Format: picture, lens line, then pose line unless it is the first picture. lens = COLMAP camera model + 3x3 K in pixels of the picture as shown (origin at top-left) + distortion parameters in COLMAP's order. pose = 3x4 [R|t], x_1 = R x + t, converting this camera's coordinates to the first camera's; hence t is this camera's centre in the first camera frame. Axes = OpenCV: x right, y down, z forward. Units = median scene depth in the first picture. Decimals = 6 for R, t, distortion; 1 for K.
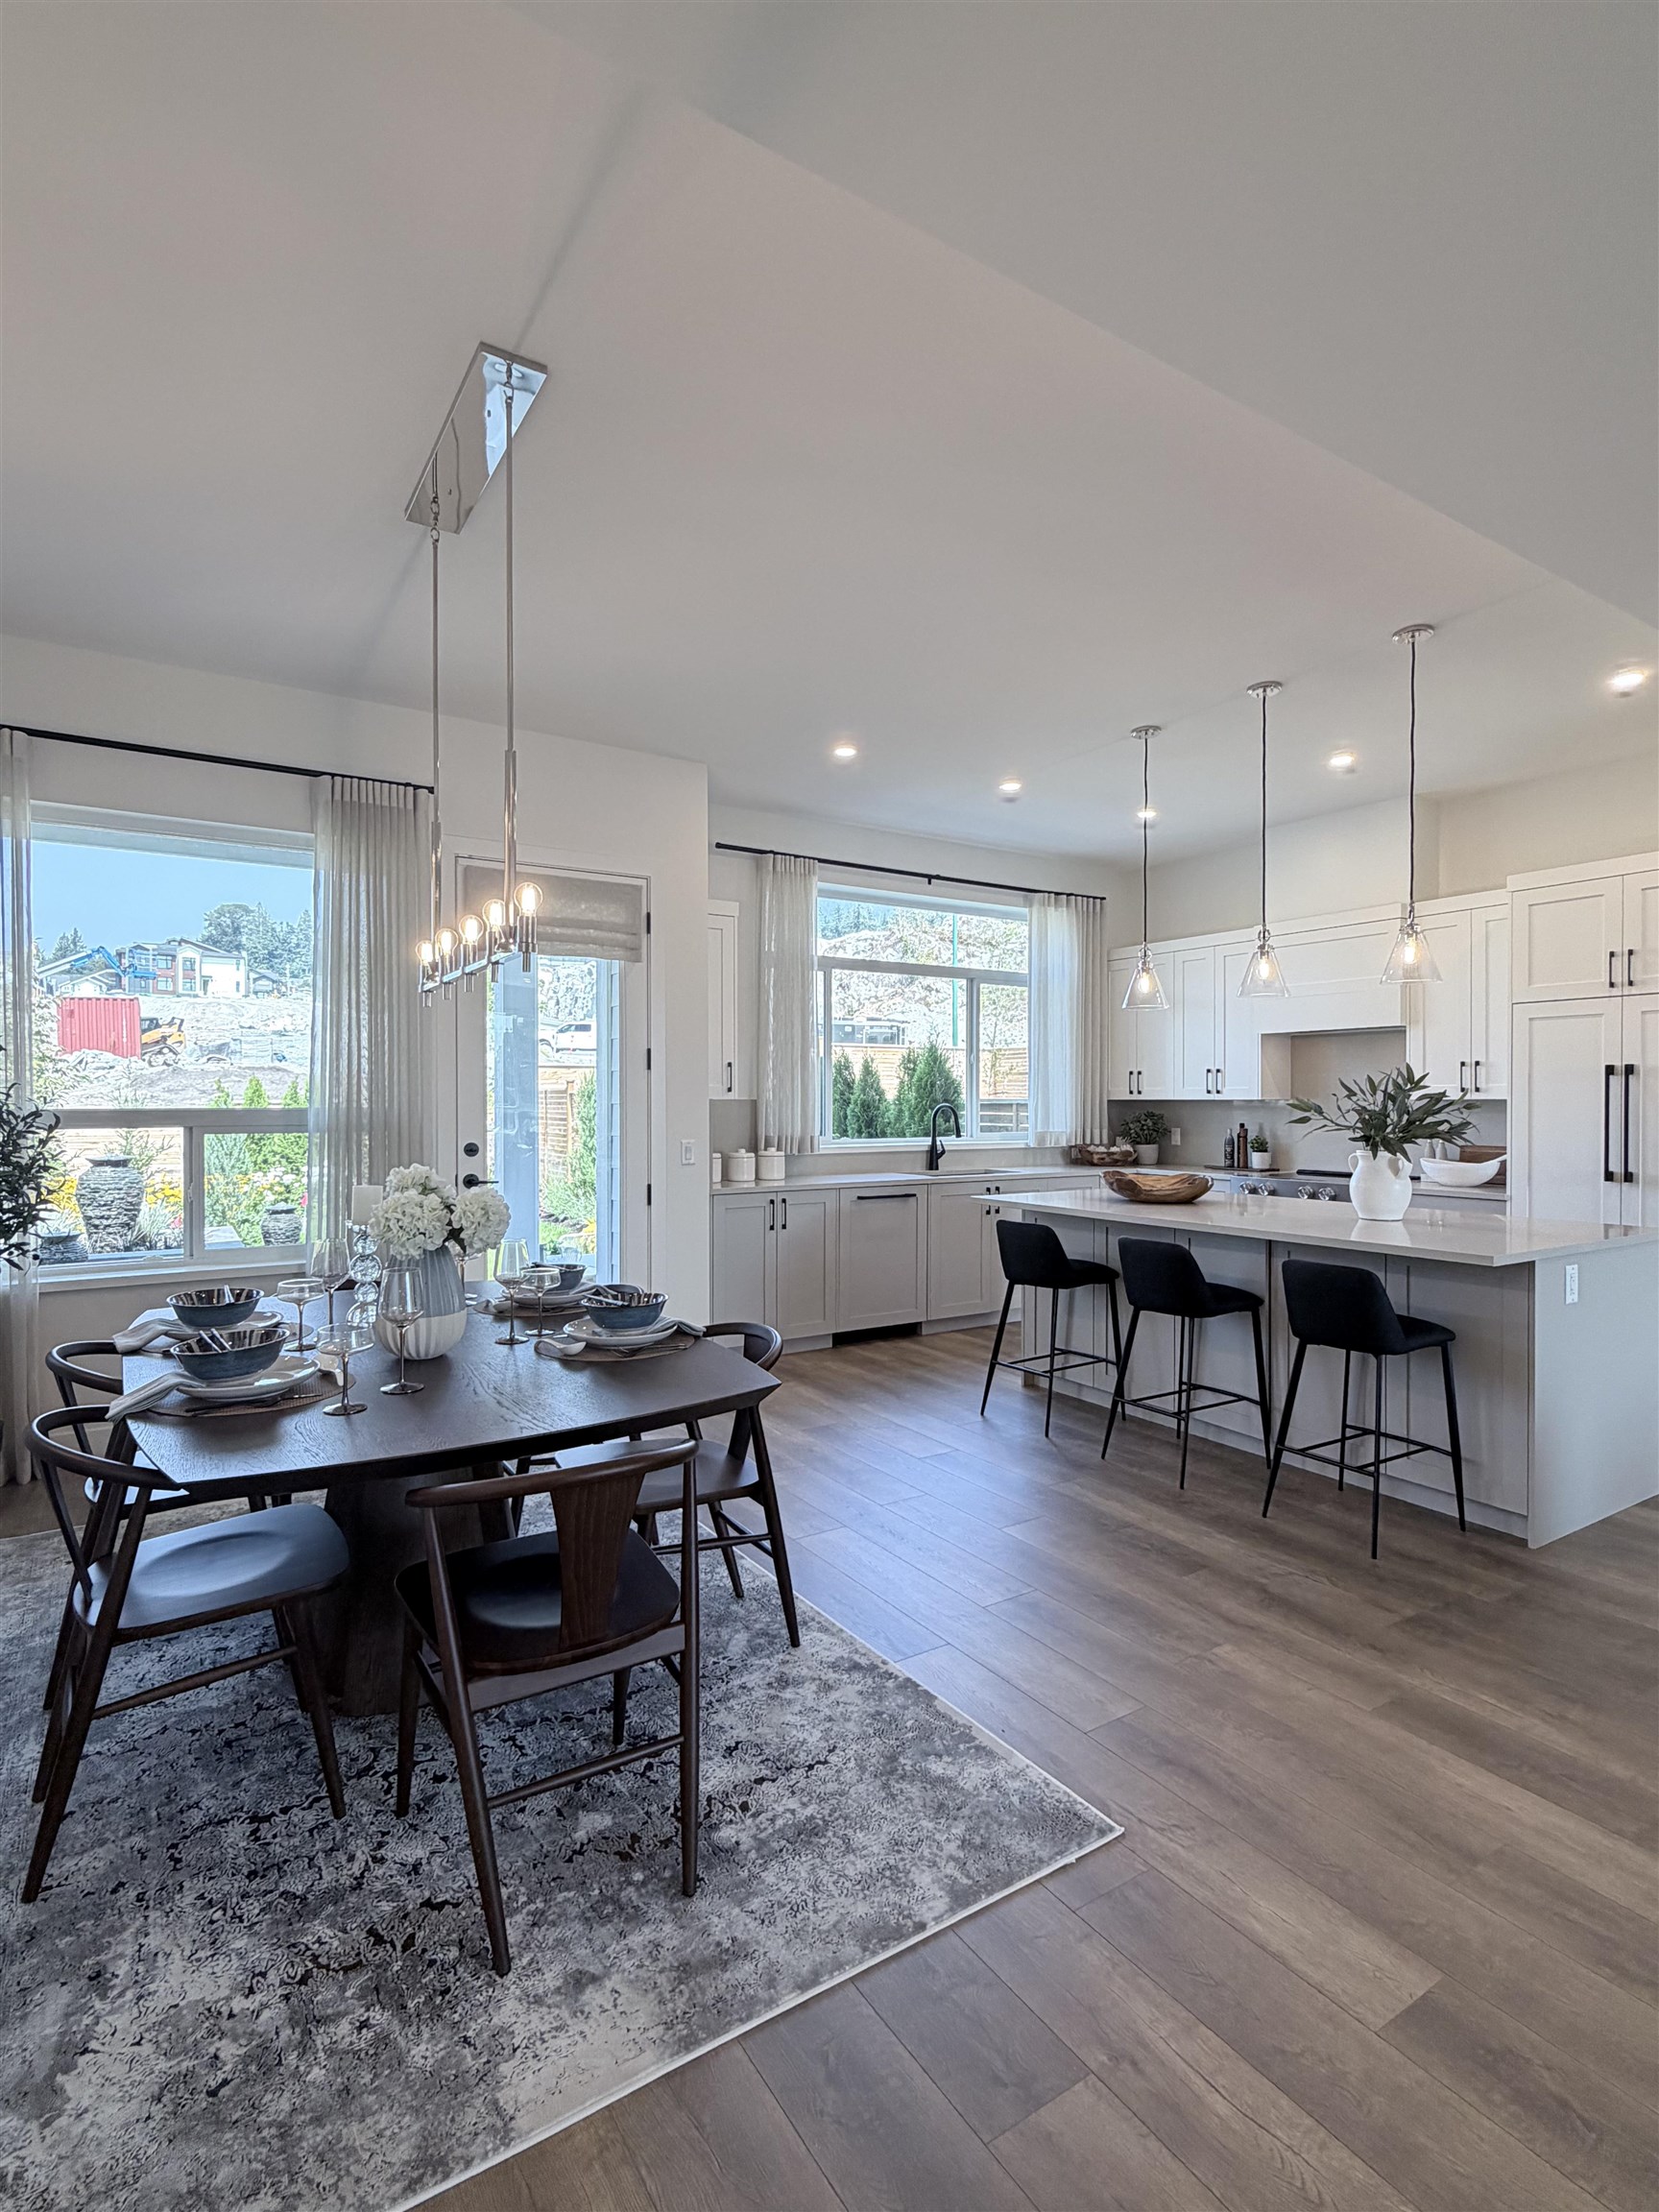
lens RADIAL K [[1087.7, 0, 825.4], [0, 1087.7, 1102.7], [0, 0, 1]] dist [0.001556, 0.000781]
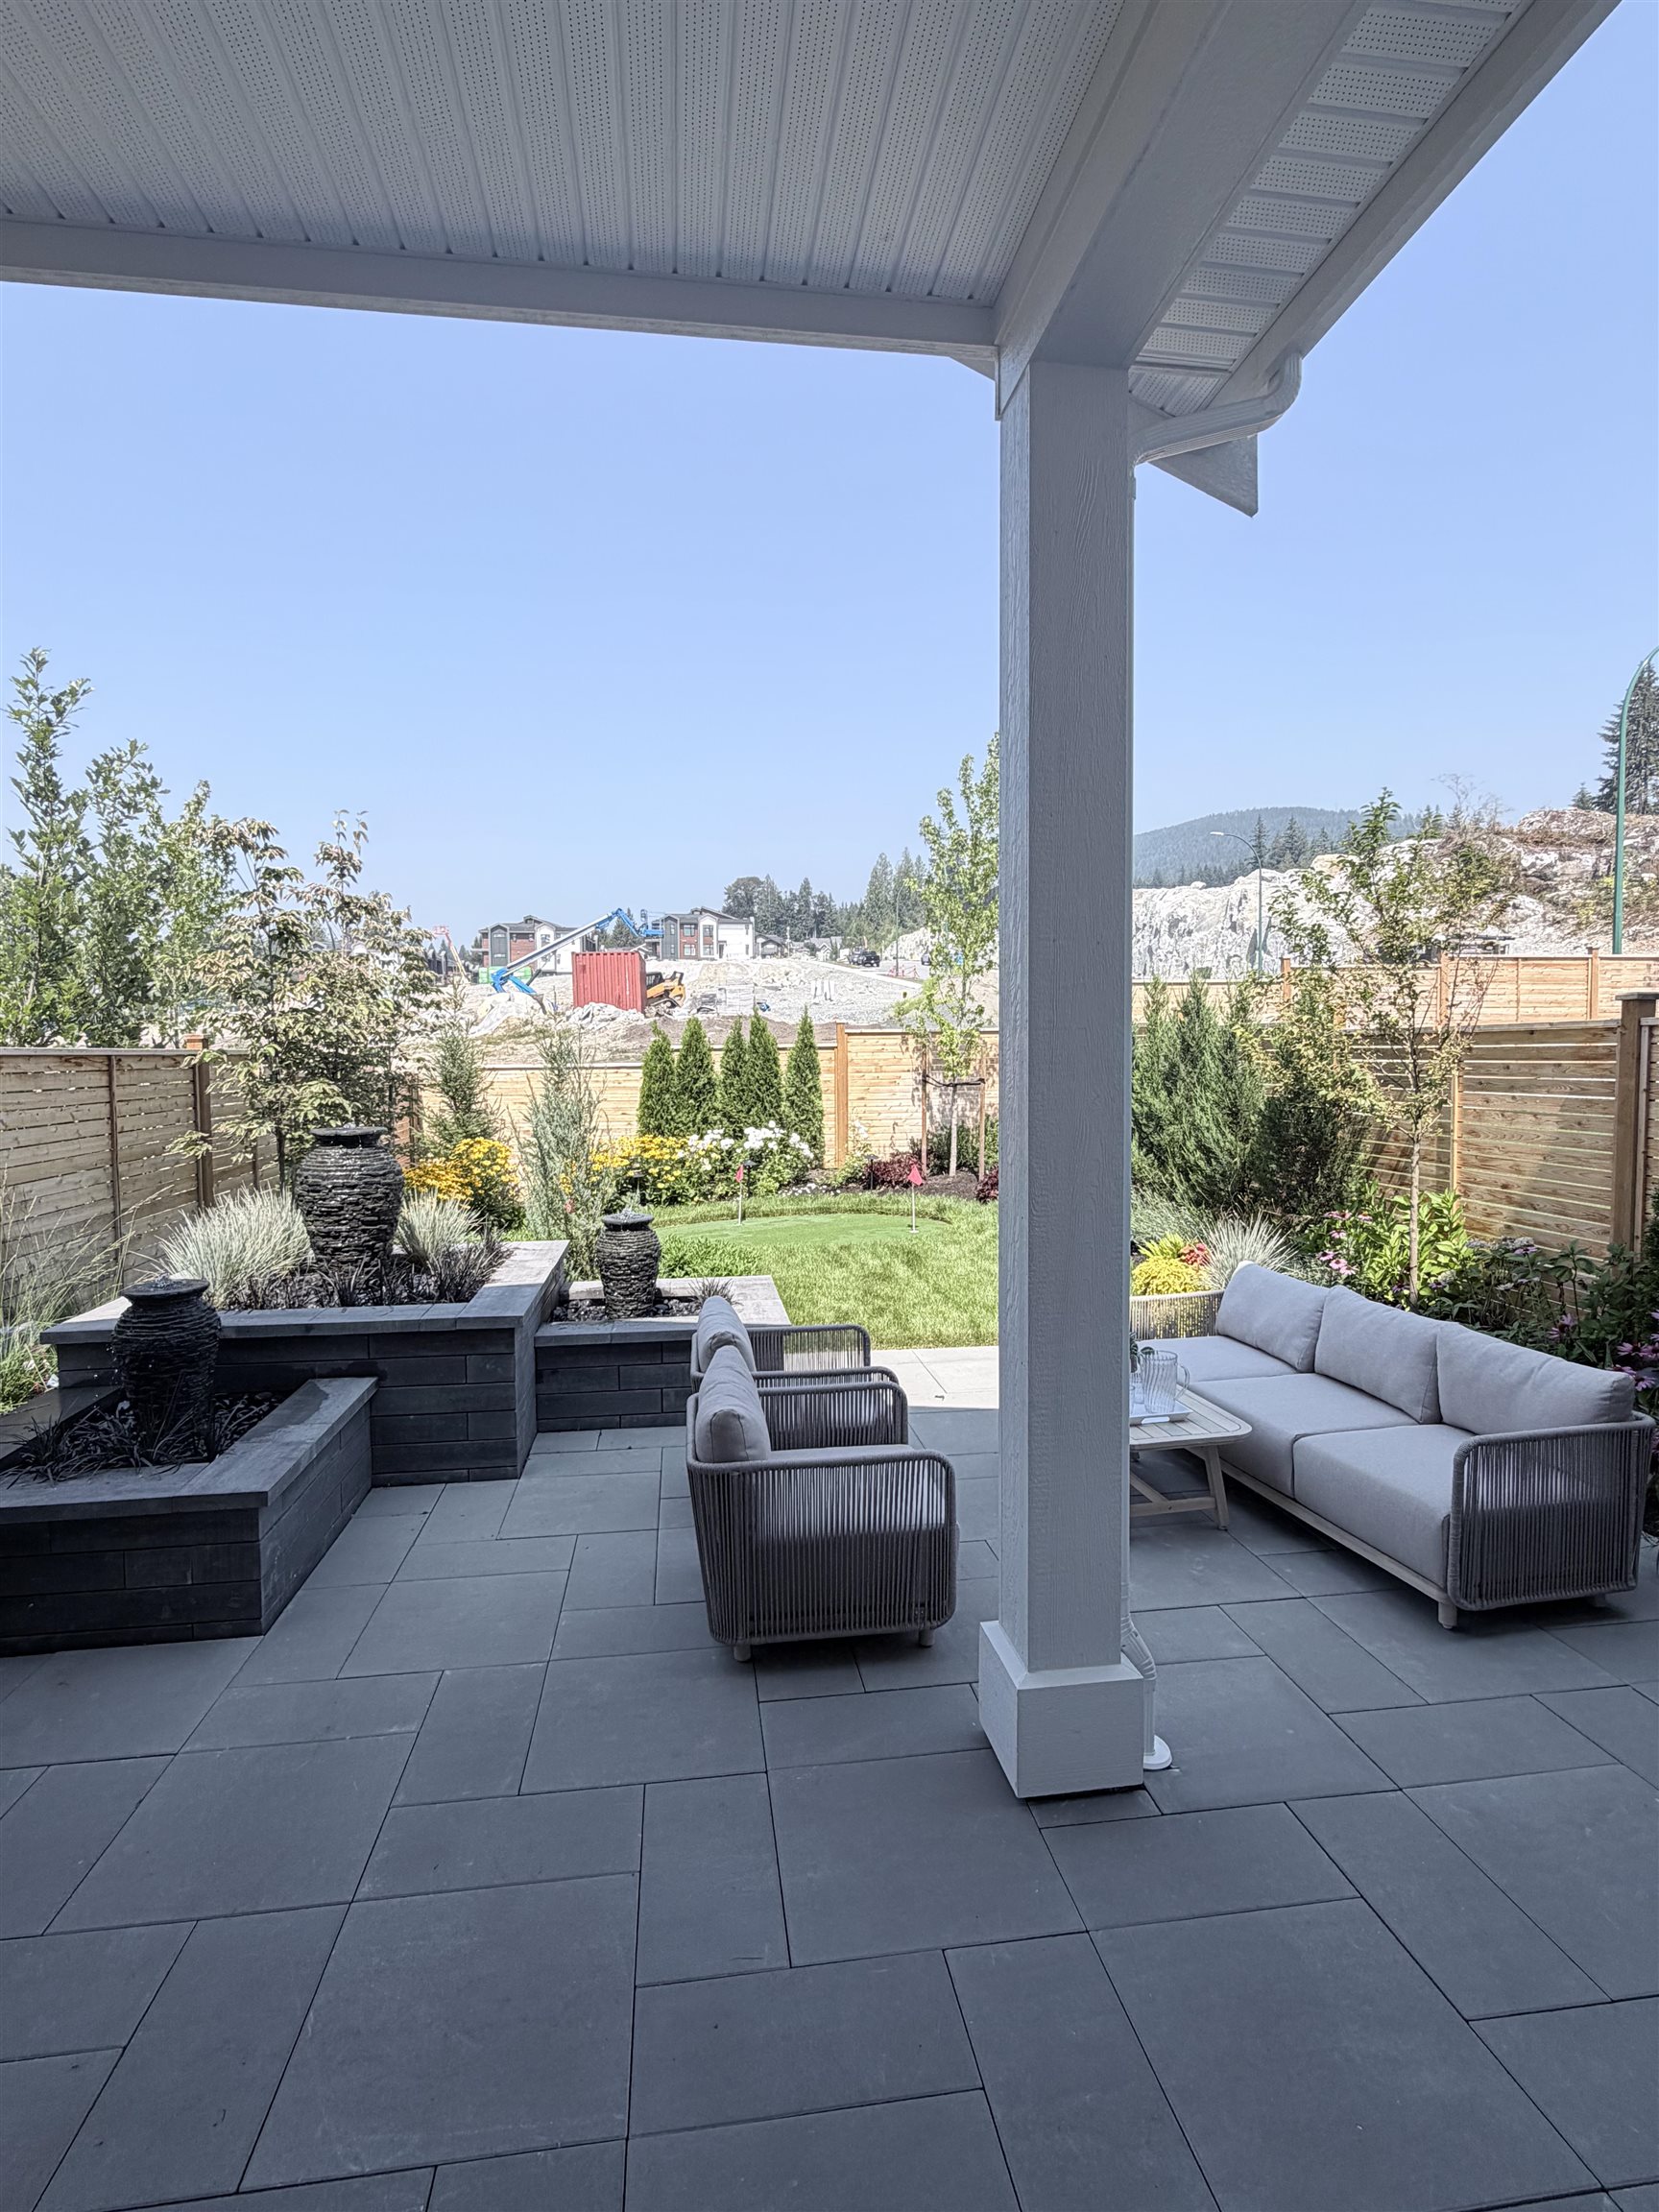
lens RADIAL K [[1090.0, 0, 828.3], [0, 1090.0, 1098.6], [0, 0, 1]] dist [0.001126, 0.000696]
pose [[0.909841, 0.009049, -0.414859, -0.249386], [0.007943, 0.999199, 0.039215, 0.016990], [0.414882, -0.038974, 0.909040, 0.792228]]
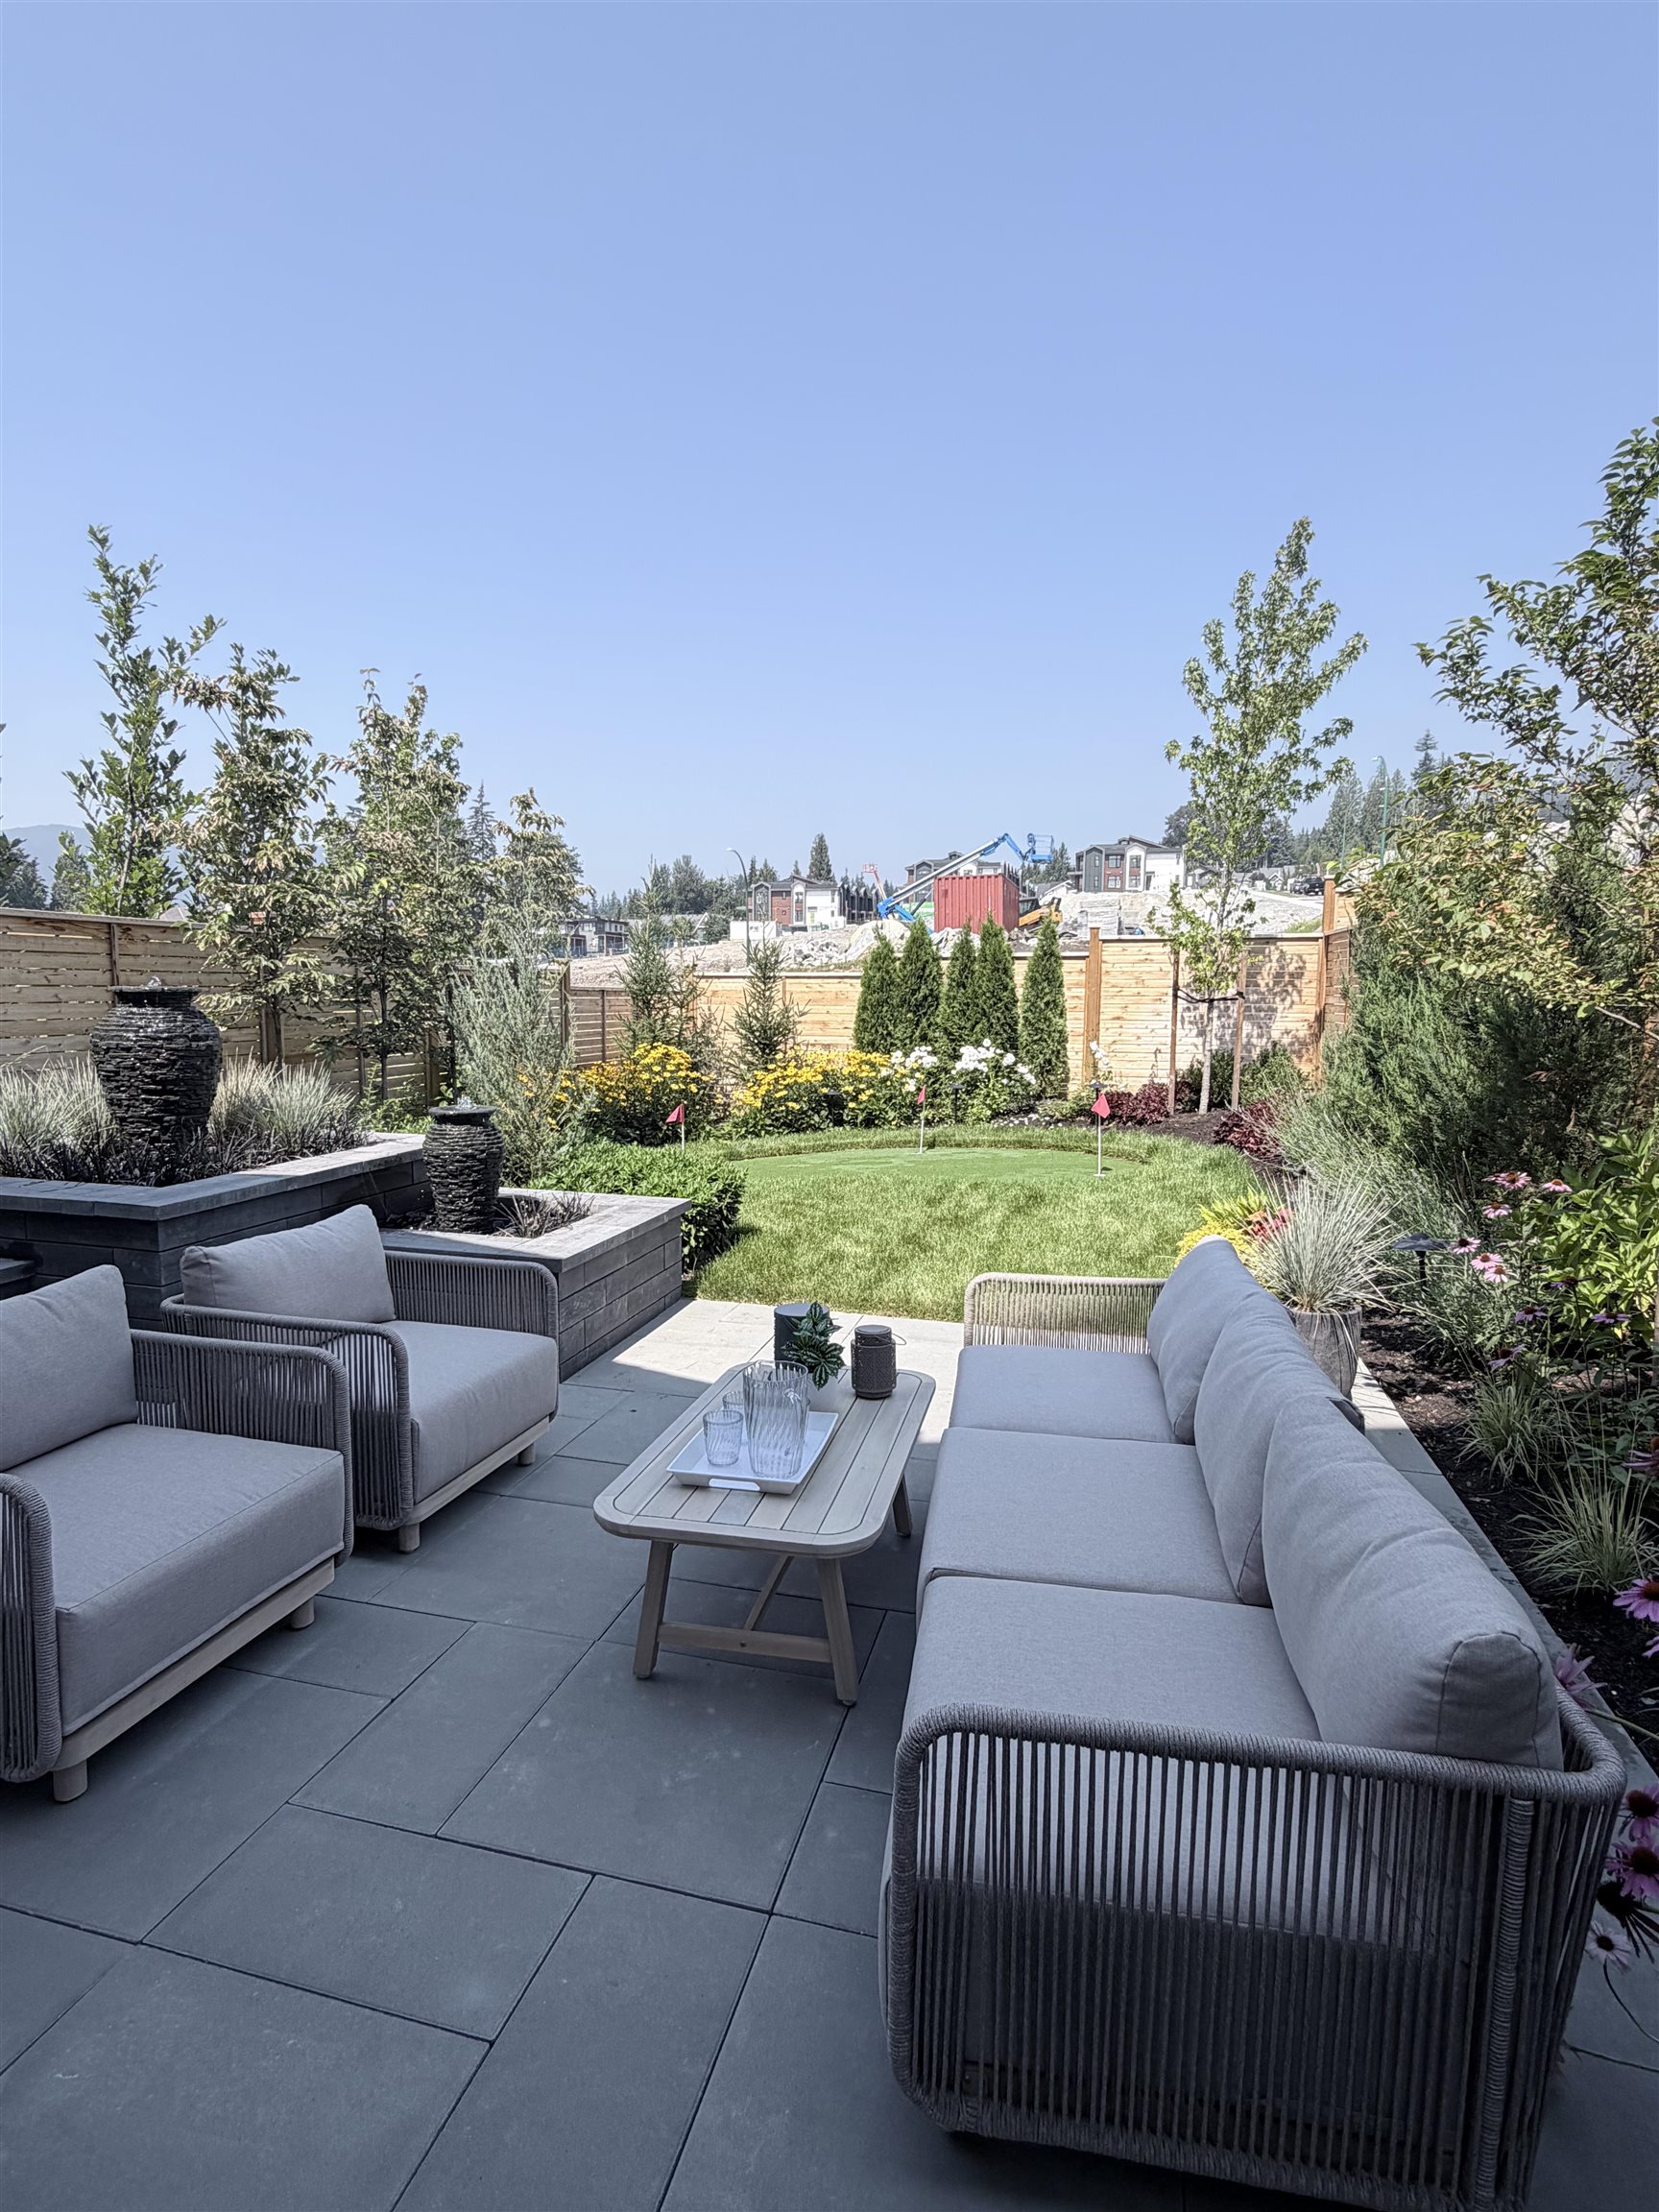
lens RADIAL K [[1087.7, 0, 825.4], [0, 1087.7, 1102.7], [0, 0, 1]] dist [0.001556, 0.000781]
pose [[0.680826, 0.079285, -0.728141, -0.078362], [-0.009516, 0.994998, 0.099445, 0.068162], [0.732383, -0.060775, 0.678175, 1.207832]]
